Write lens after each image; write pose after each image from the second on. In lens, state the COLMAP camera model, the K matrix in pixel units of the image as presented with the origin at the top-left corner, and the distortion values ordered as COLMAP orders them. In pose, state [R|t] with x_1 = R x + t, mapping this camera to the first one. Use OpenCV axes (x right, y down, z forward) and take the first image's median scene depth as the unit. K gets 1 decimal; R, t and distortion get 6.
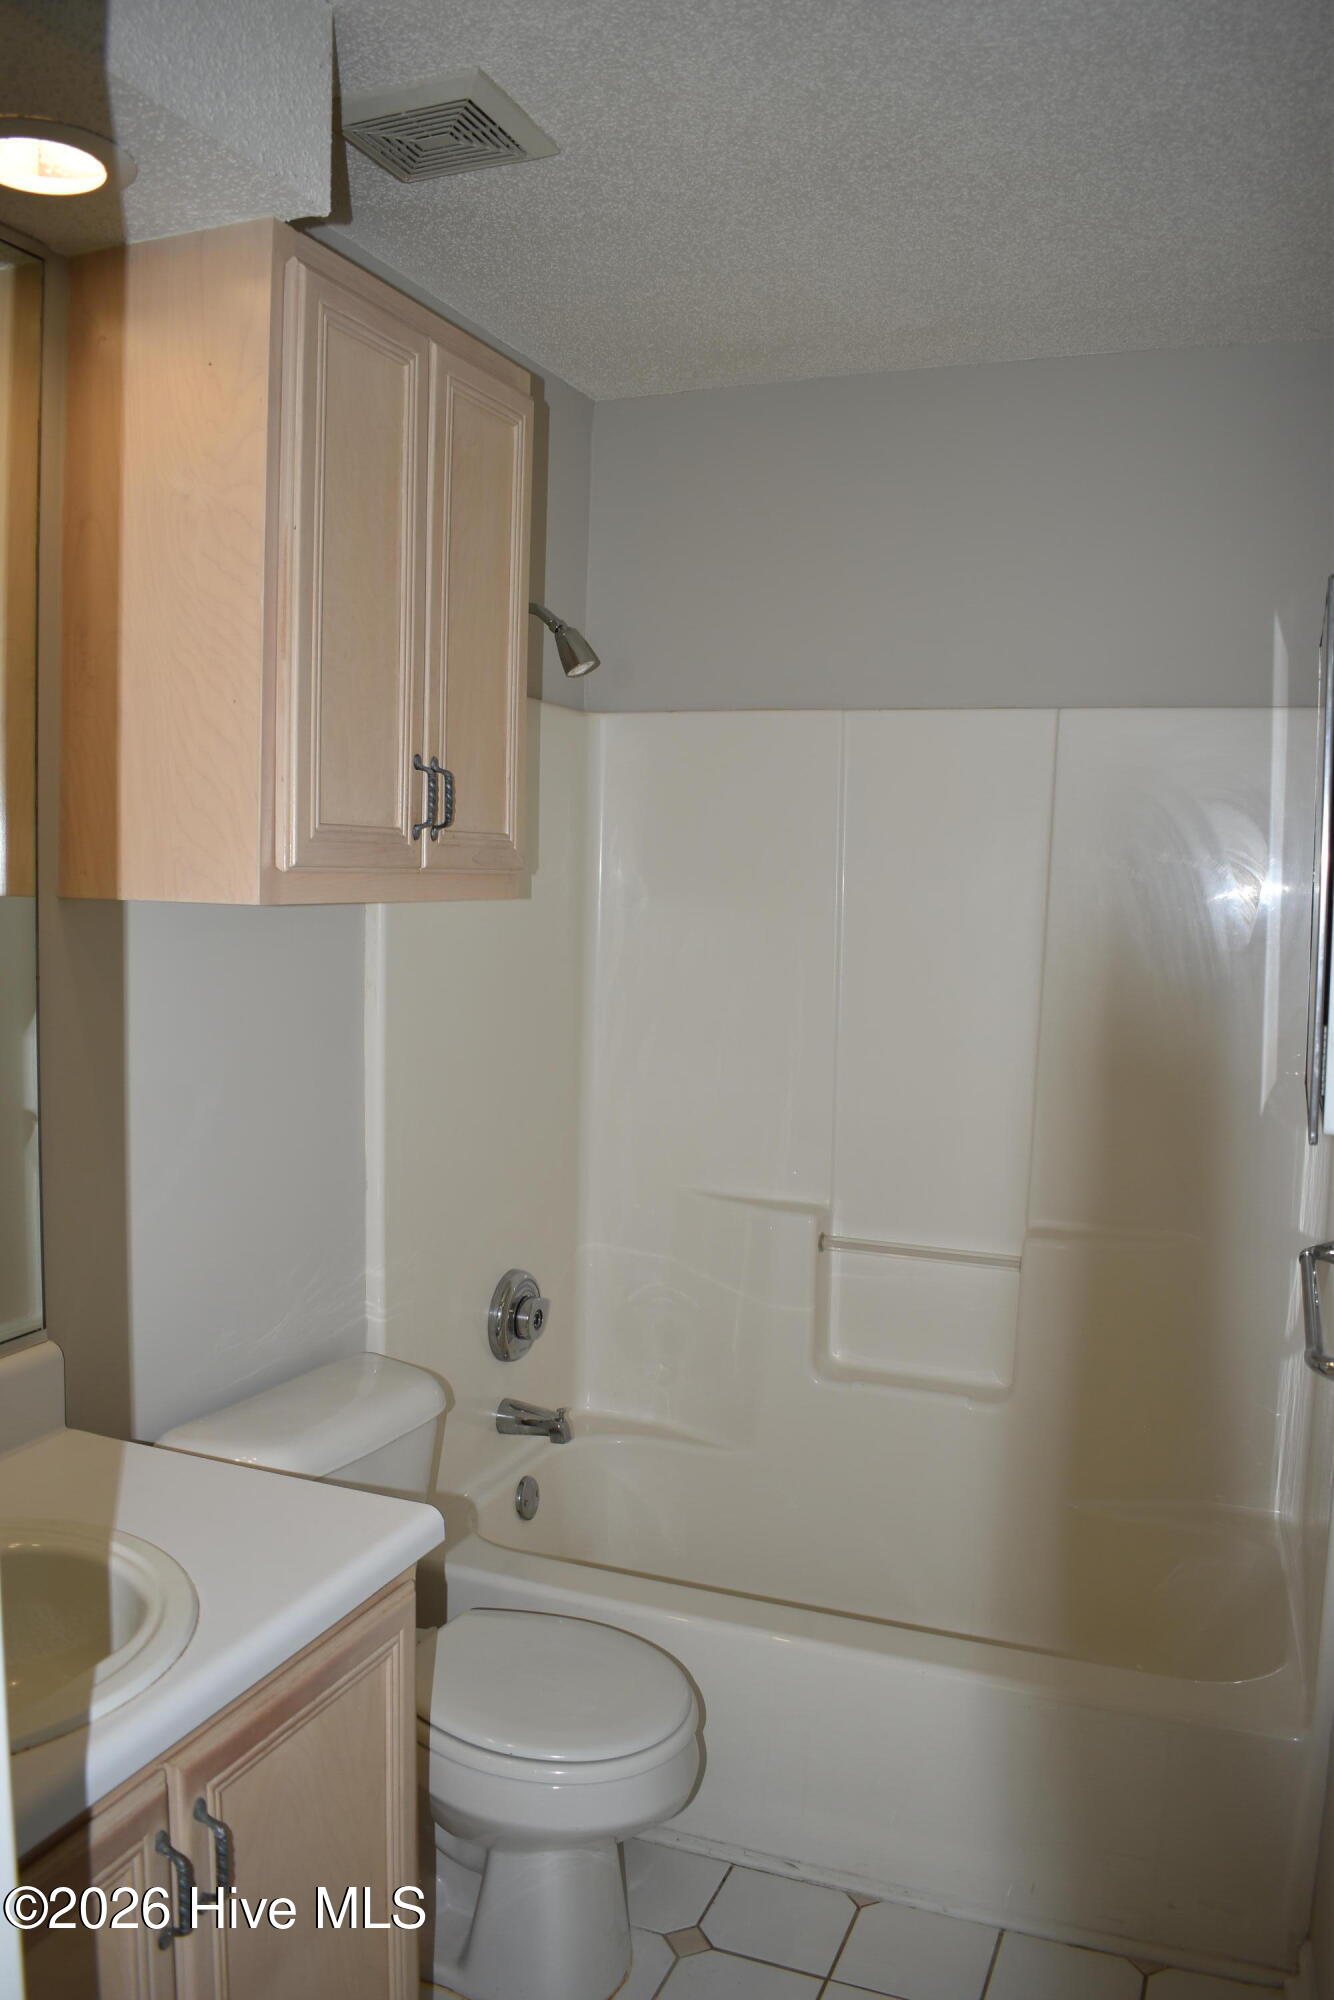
lens RADIAL K [[1553.2, 0, 651.9], [0, 1553.2, 995.6], [0, 0, 1]] dist [-0.097704, 0.015771]
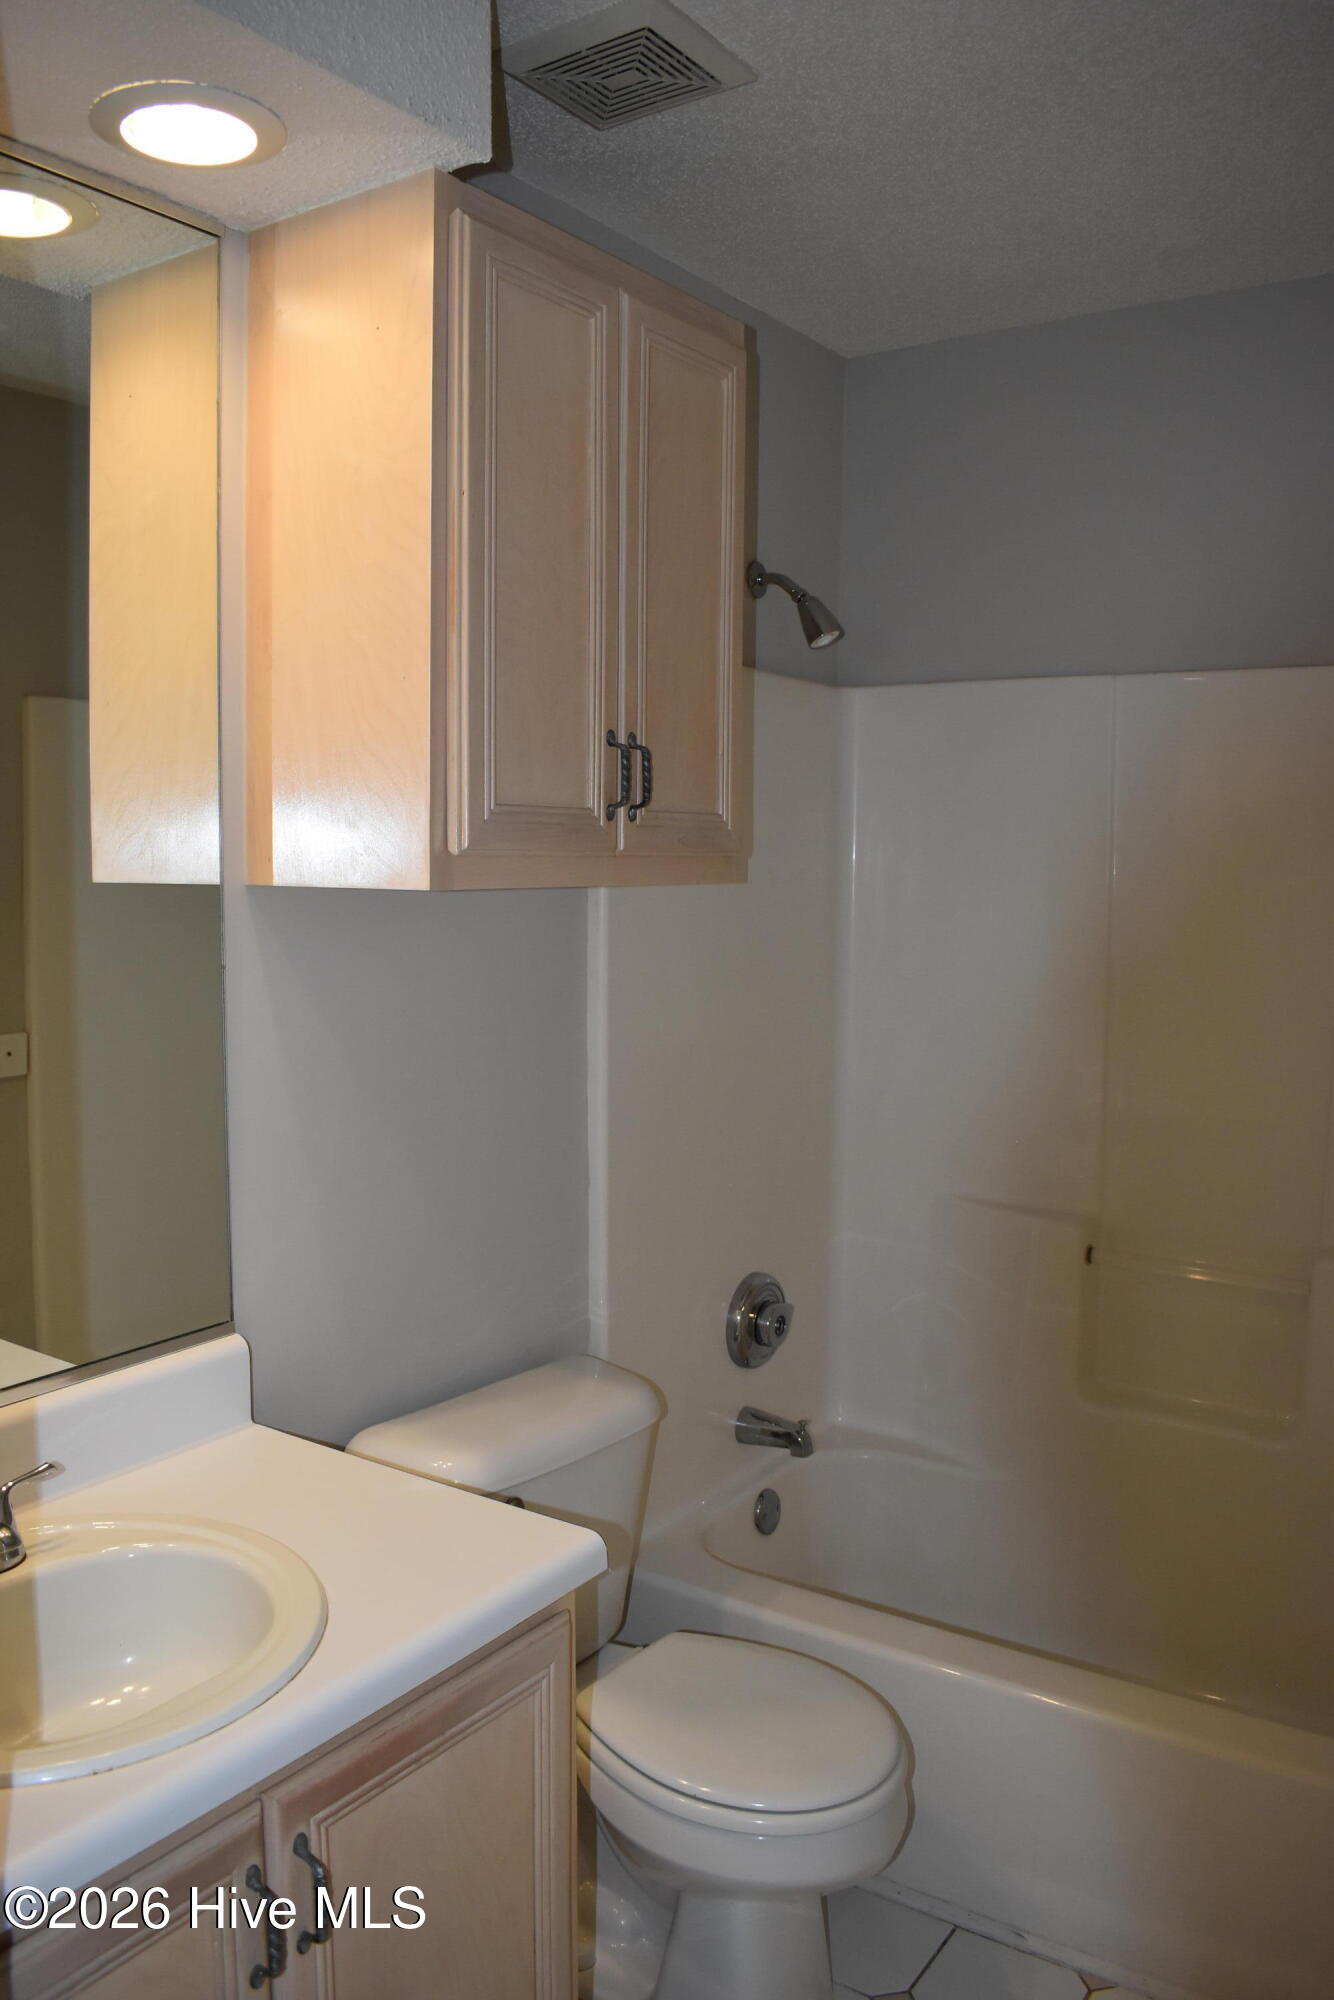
lens RADIAL K [[1553.2, 0, 651.9], [0, 1553.2, 995.6], [0, 0, 1]] dist [-0.097704, 0.015771]
pose [[0.977428, 0.003987, -0.211232, 0.071992], [-0.002534, 0.999971, 0.007151, -0.000661], [0.211254, -0.006454, 0.977410, 0.078441]]
